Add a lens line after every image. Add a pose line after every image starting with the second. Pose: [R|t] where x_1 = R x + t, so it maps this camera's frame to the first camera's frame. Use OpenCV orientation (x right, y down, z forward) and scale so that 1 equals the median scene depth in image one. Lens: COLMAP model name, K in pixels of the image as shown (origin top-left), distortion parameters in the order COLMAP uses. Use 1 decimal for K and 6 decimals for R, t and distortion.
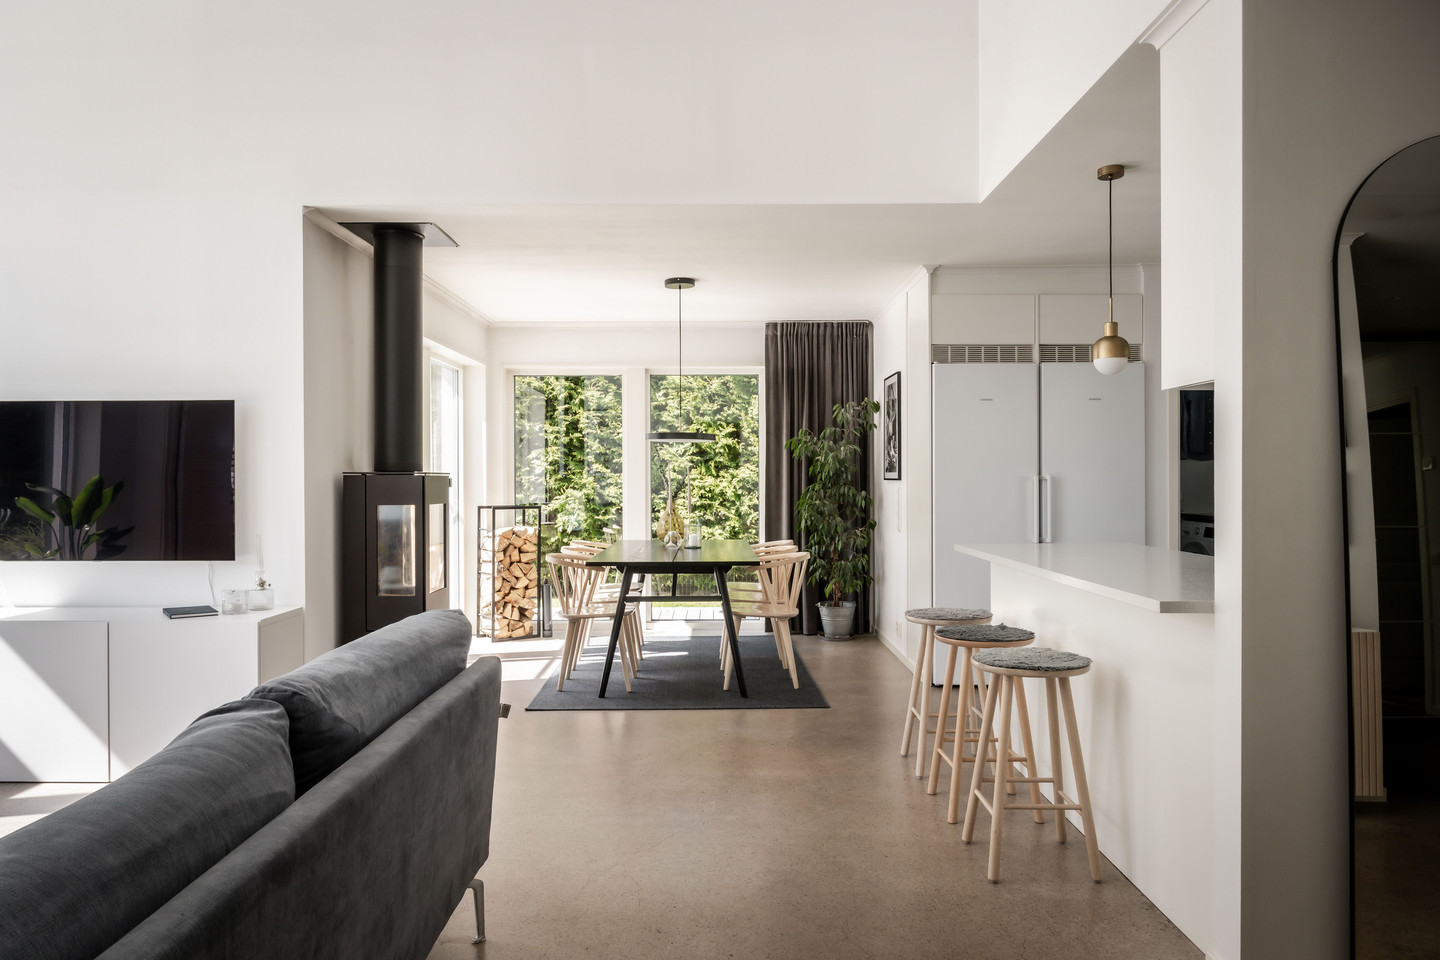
lens RADIAL K [[965.2, 0, 720.0], [0, 965.2, 480.0], [0, 0, 1]] dist [-0.005025, -0.001384]
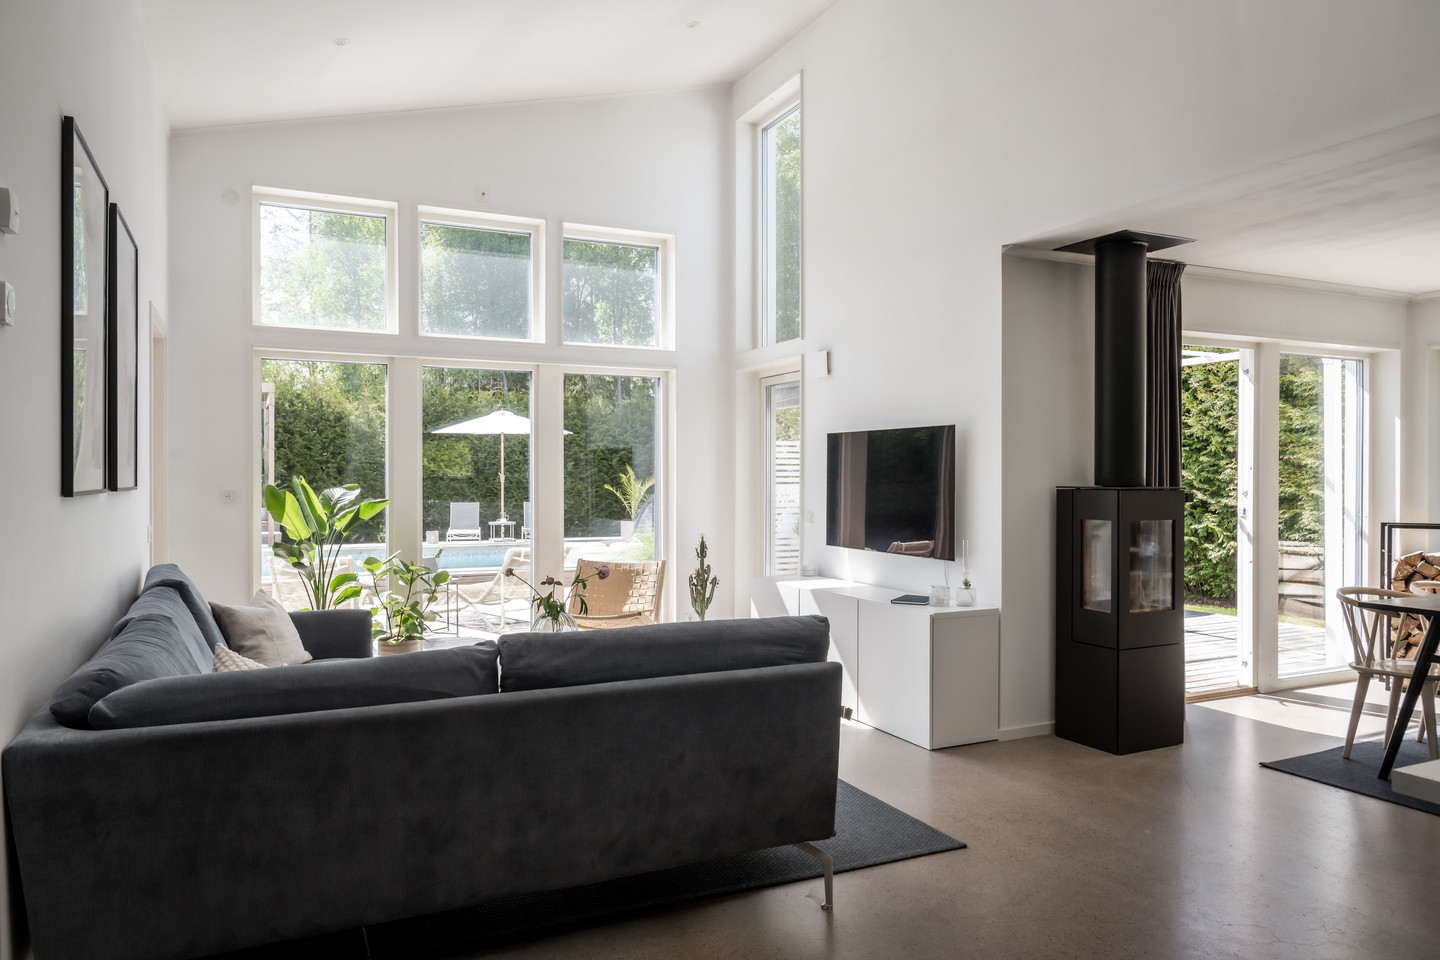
lens RADIAL K [[965.2, 0, 720.0], [0, 965.2, 480.0], [0, 0, 1]] dist [-0.005025, -0.001384]
pose [[0.435926, 0.009080, -0.899937, 0.428740], [-0.004658, 0.999958, 0.007833, -0.023370], [0.899971, 0.000777, 0.435950, 0.230786]]
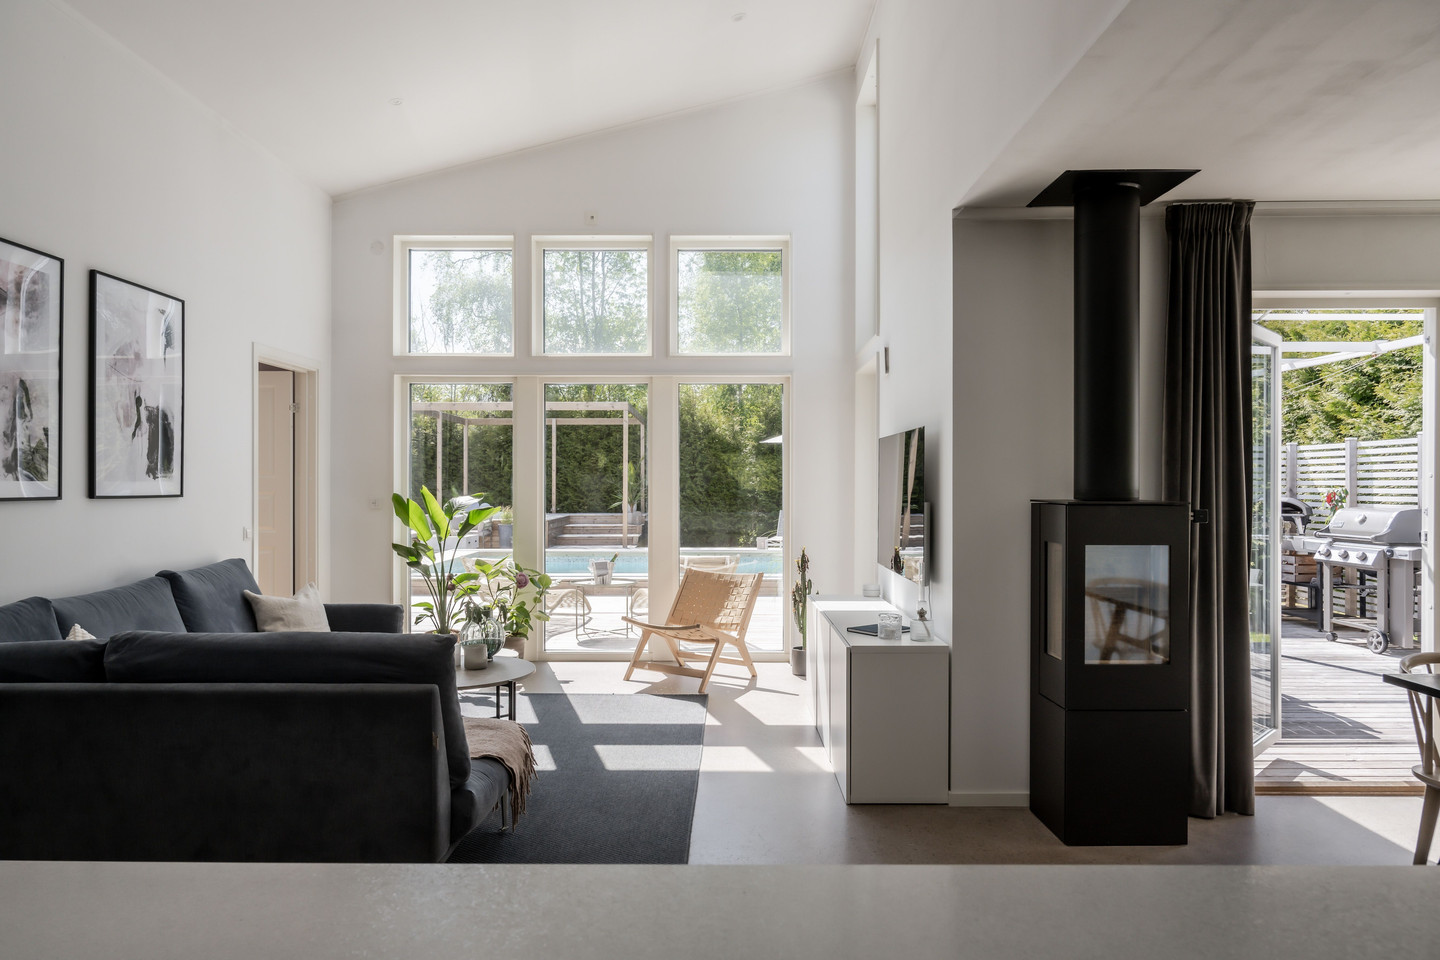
lens RADIAL K [[965.2, 0, 720.0], [0, 965.2, 480.0], [0, 0, 1]] dist [-0.005025, -0.001384]
pose [[-0.005664, 0.001515, -0.999983, 0.494785], [-0.001767, 0.999997, 0.001525, -0.028054], [0.999982, 0.001775, -0.005661, 0.794030]]
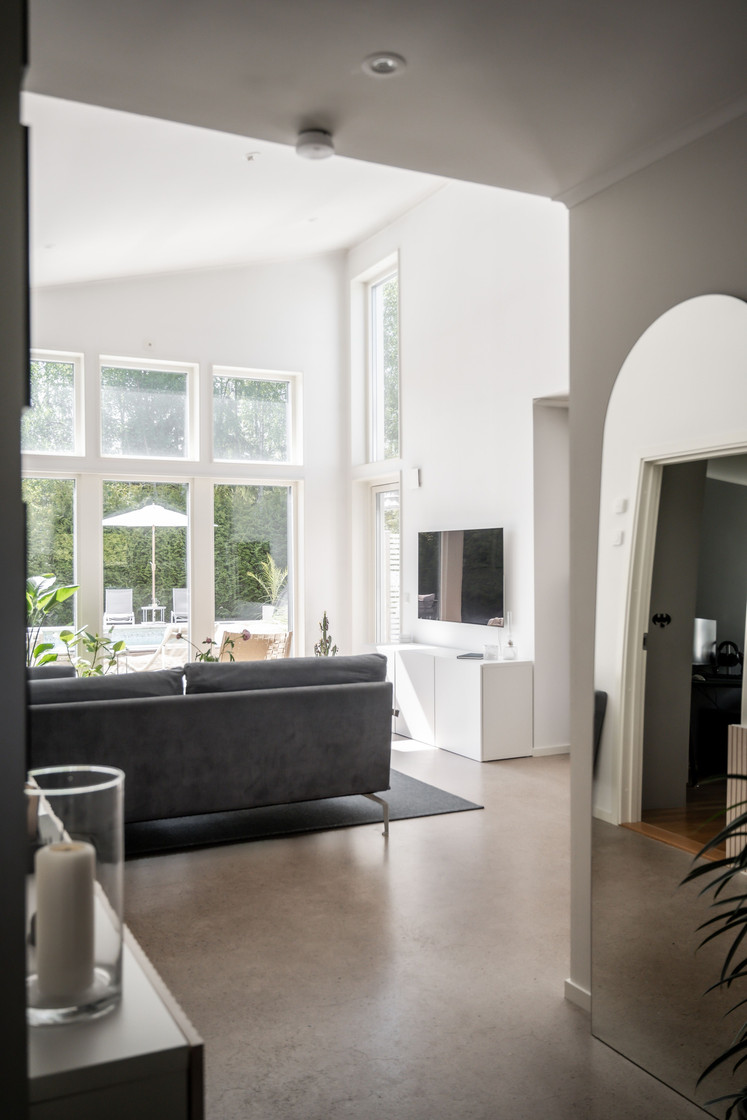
lens RADIAL K [[966.3, 0, 373.5], [0, 966.3, 560.0], [0, 0, 1]] dist [-0.001576, -0.000684]
pose [[0.445515, 0.000451, -0.895274, 0.838548], [0.001593, 0.999998, 0.001297, -0.031264], [0.895273, -0.002004, 0.445513, 0.090908]]
